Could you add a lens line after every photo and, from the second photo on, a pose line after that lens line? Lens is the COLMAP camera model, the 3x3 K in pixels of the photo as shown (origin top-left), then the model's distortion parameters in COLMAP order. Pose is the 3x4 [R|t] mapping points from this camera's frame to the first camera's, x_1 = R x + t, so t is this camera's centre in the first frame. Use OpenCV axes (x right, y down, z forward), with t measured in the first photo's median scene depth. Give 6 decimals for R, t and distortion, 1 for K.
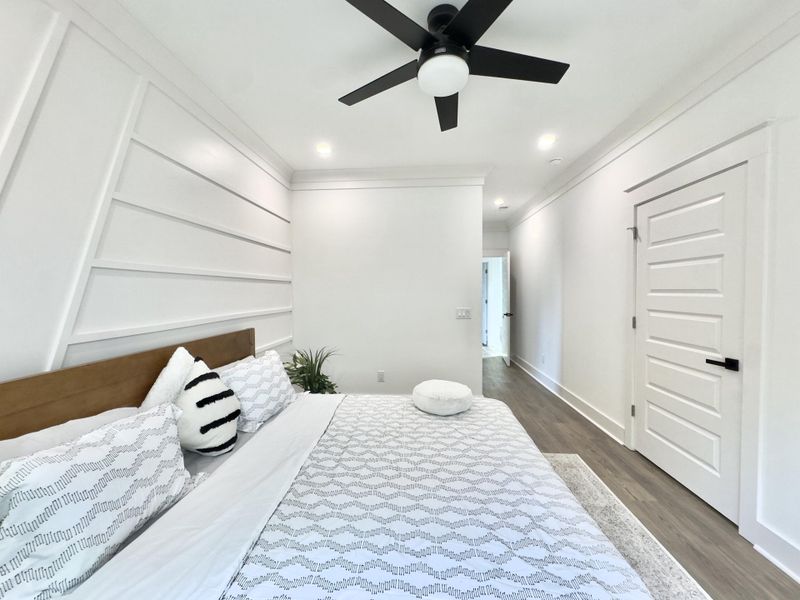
lens RADIAL K [[316.5, 0, 399.4], [0, 316.5, 295.4], [0, 0, 1]] dist [0.000314, -0.000076]
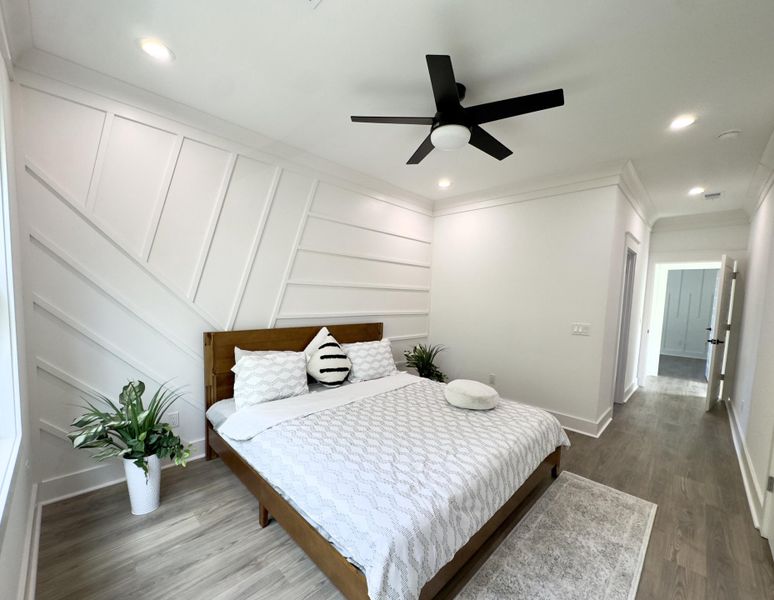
lens RADIAL K [[319.3, 0, 388.5], [0, 319.3, 314.5], [0, 0, 1]] dist [-0.001391, 0.000022]
pose [[0.759490, 0.071544, -0.646573, 0.776795], [-0.046003, 0.997352, 0.056321, -0.027751], [0.648890, -0.013030, 0.760771, -0.151933]]
